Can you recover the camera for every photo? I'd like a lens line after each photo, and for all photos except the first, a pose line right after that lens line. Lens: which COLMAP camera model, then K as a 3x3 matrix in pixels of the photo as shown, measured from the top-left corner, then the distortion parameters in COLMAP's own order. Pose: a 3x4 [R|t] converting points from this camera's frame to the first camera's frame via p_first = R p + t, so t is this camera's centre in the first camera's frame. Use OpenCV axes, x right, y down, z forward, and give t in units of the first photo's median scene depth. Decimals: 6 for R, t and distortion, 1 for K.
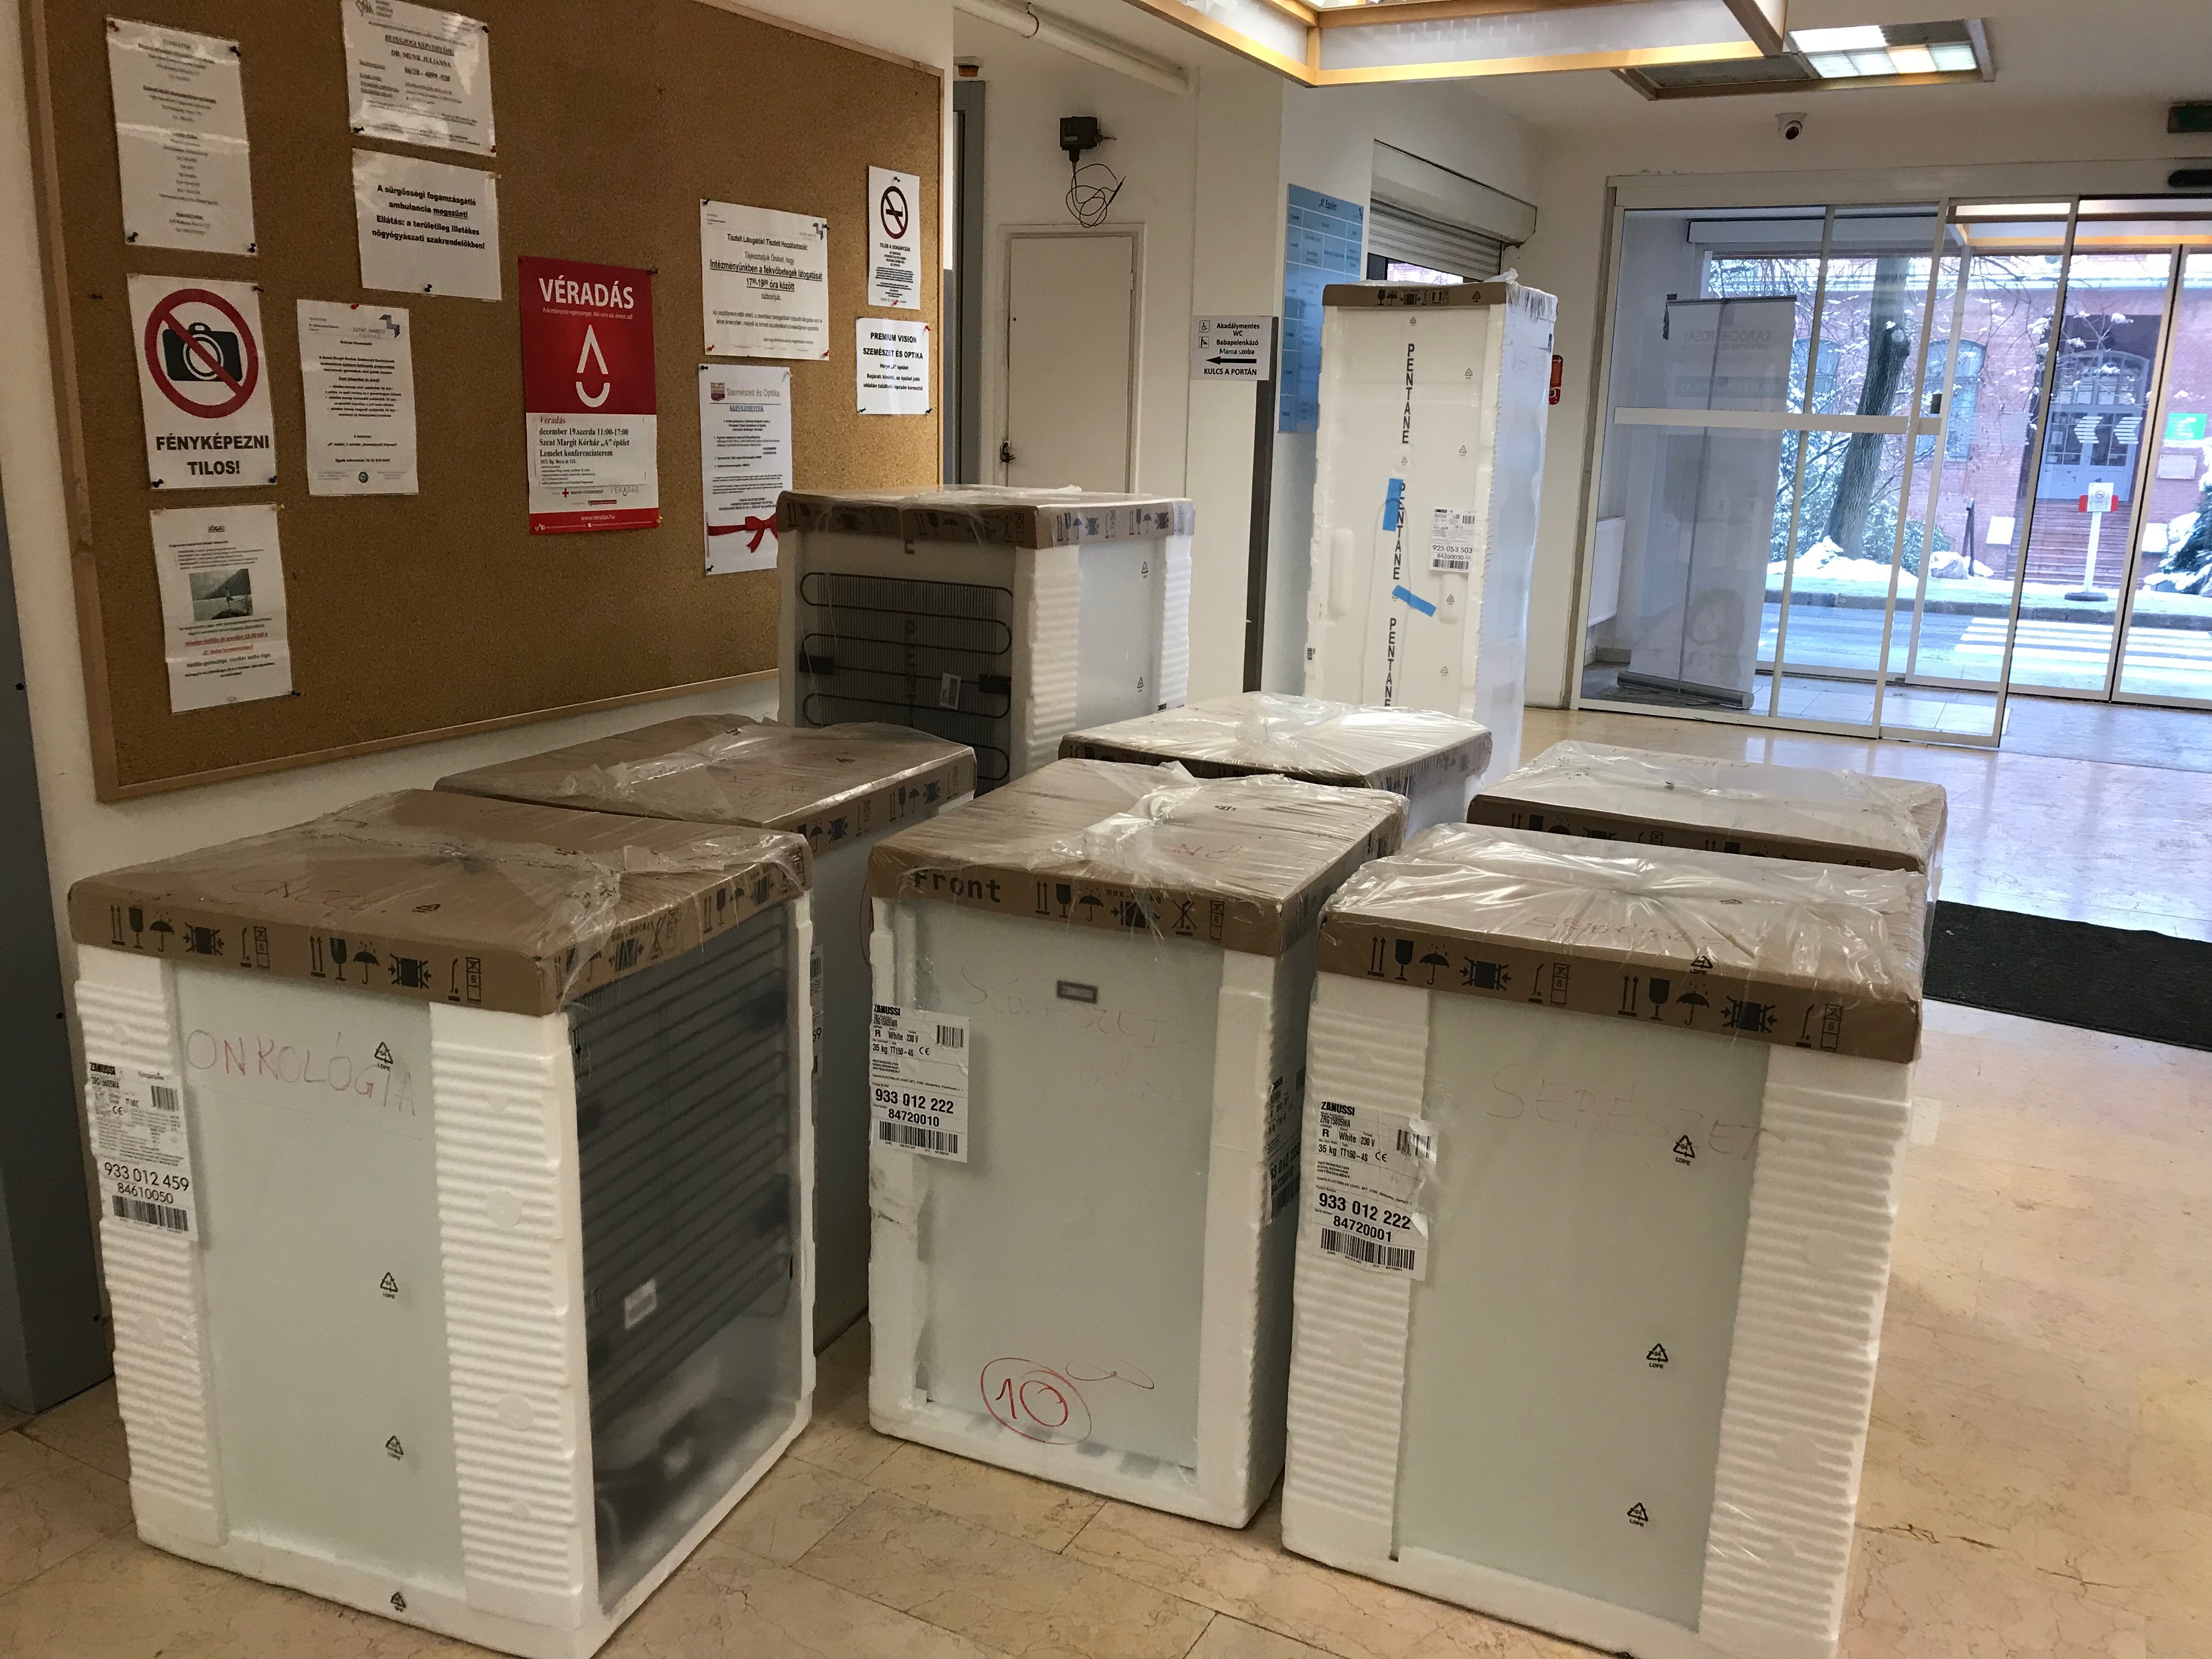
lens RADIAL K [[1812.7, 0, 1110.1], [0, 1812.7, 829.6], [0, 0, 1]] dist [0.004794, 0.018842]
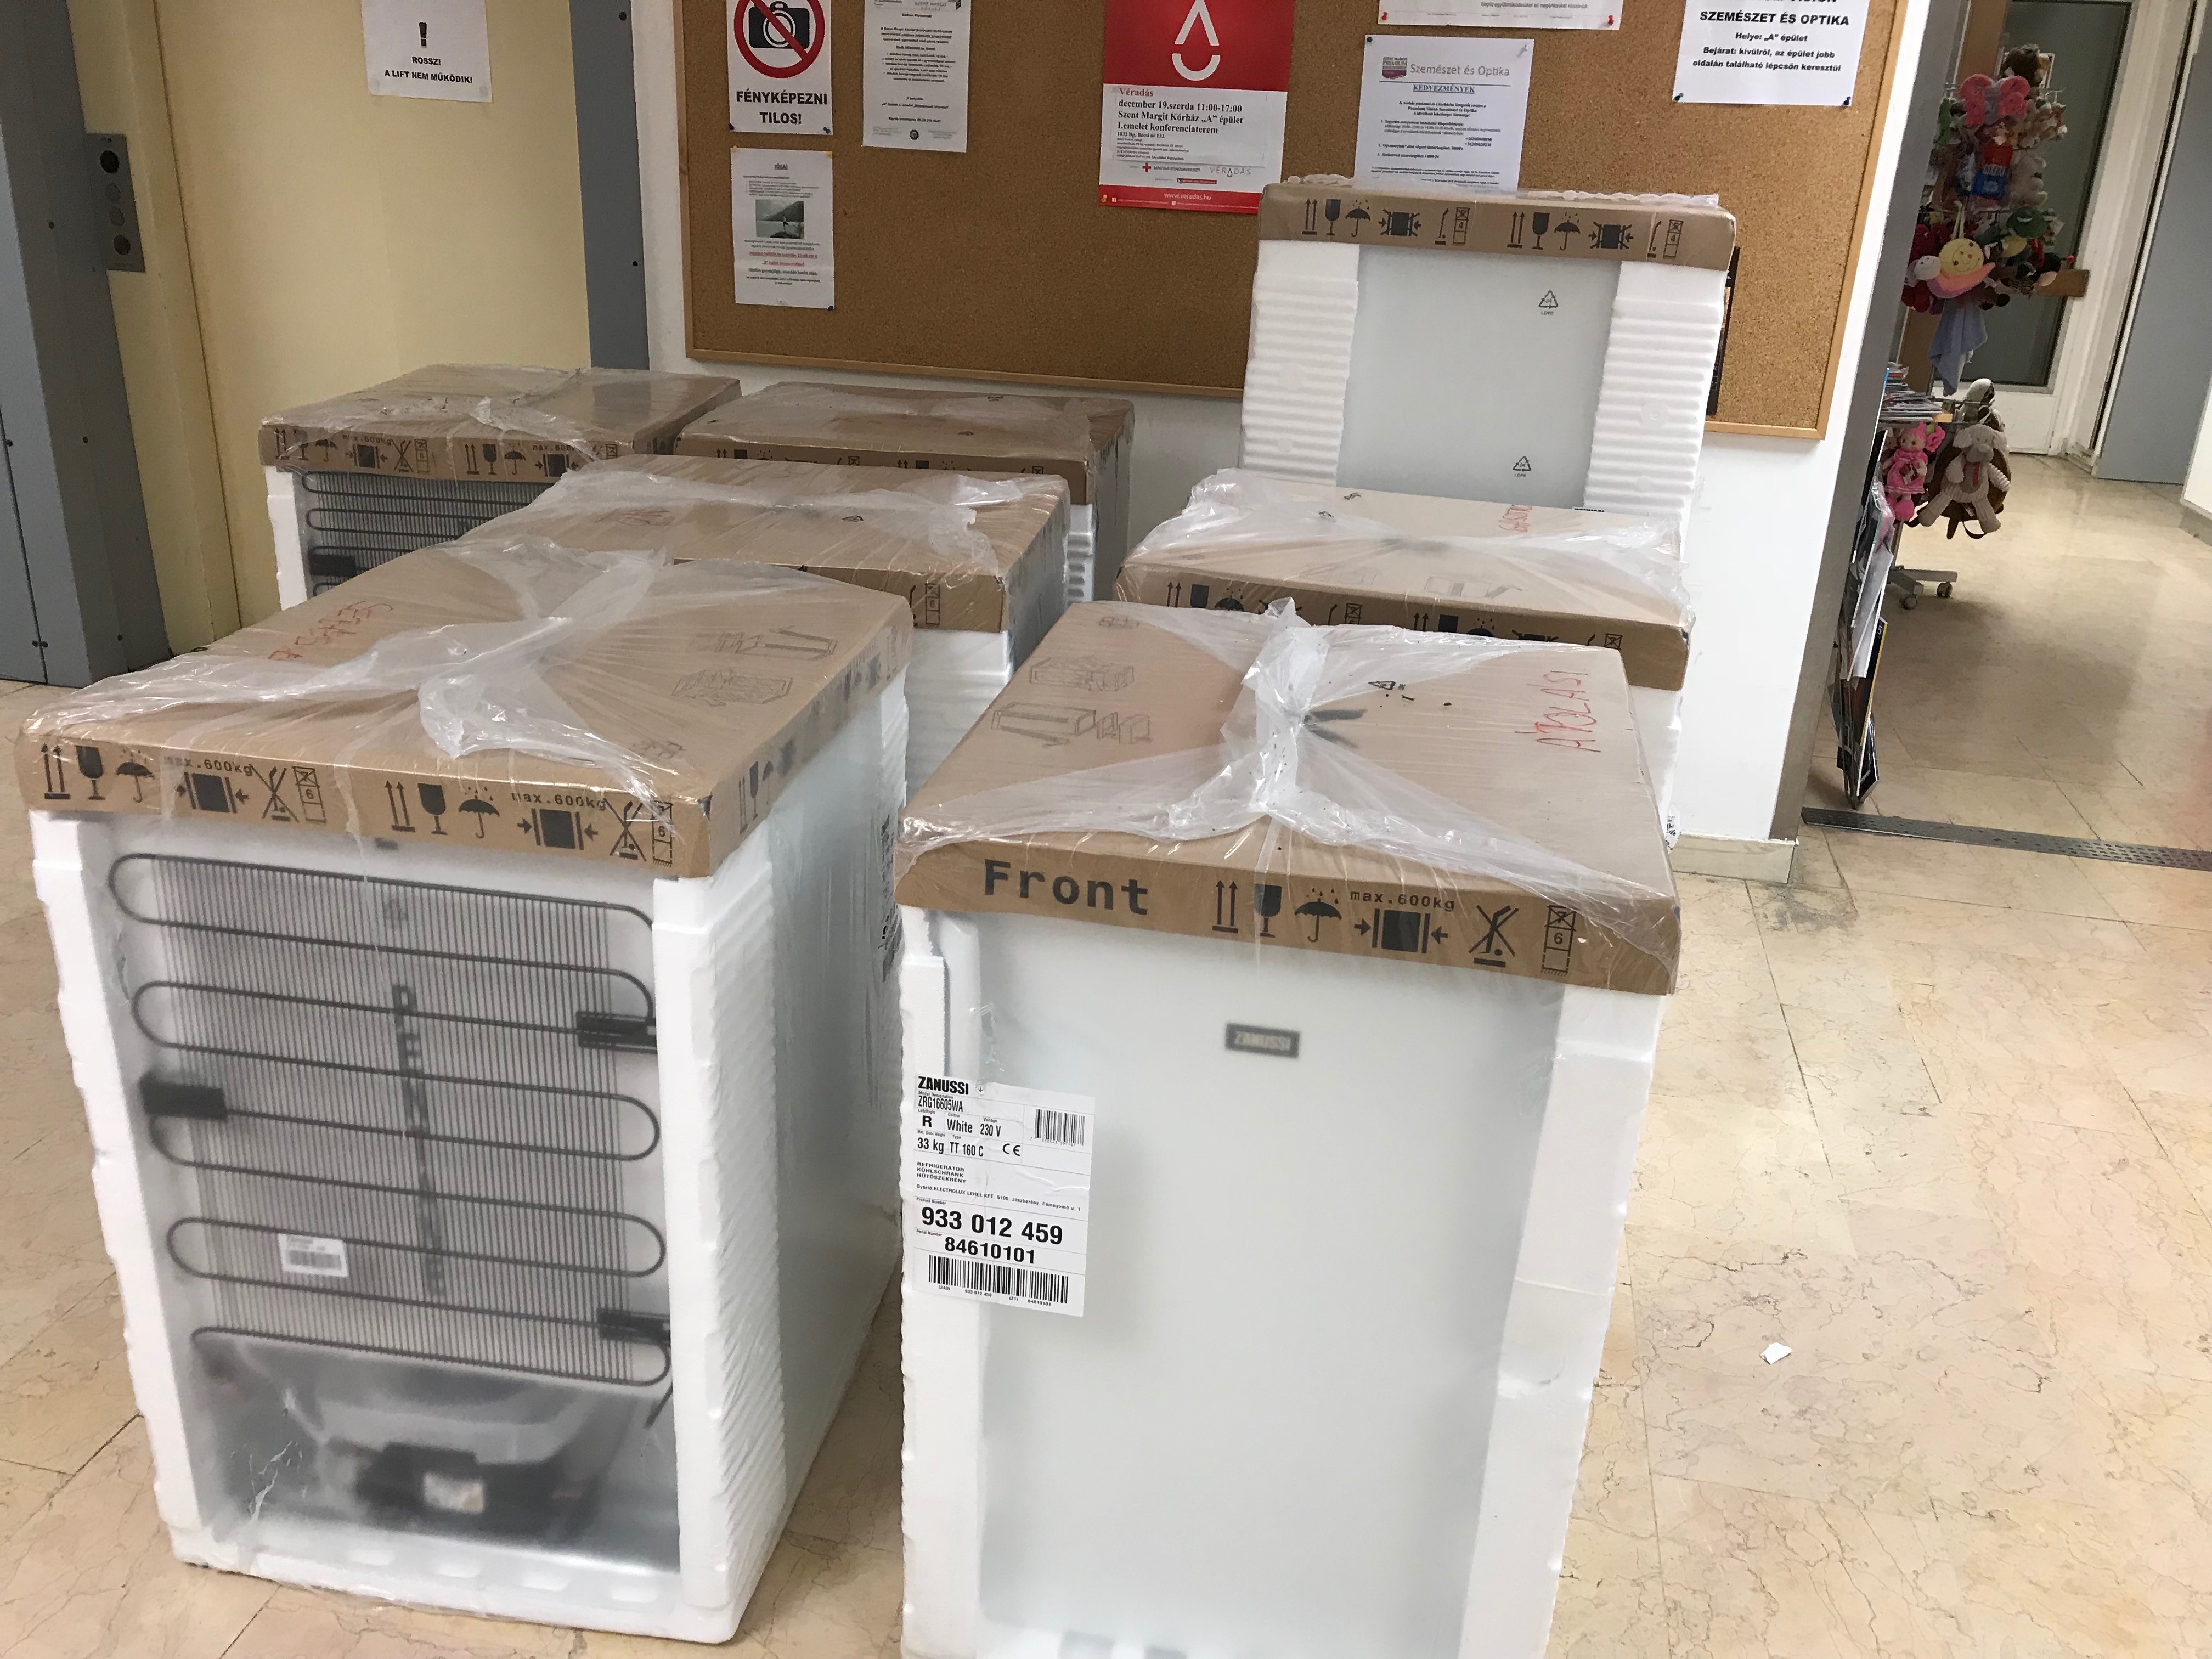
lens RADIAL K [[1812.7, 0, 1104.4], [0, 1812.7, 835.8], [0, 0, 1]] dist [0.004794, 0.018842]
pose [[0.267065, 0.331901, -0.904720, 0.853948], [-0.253989, 0.929867, 0.266151, -0.114473], [0.929605, 0.158710, 0.332634, 0.789983]]
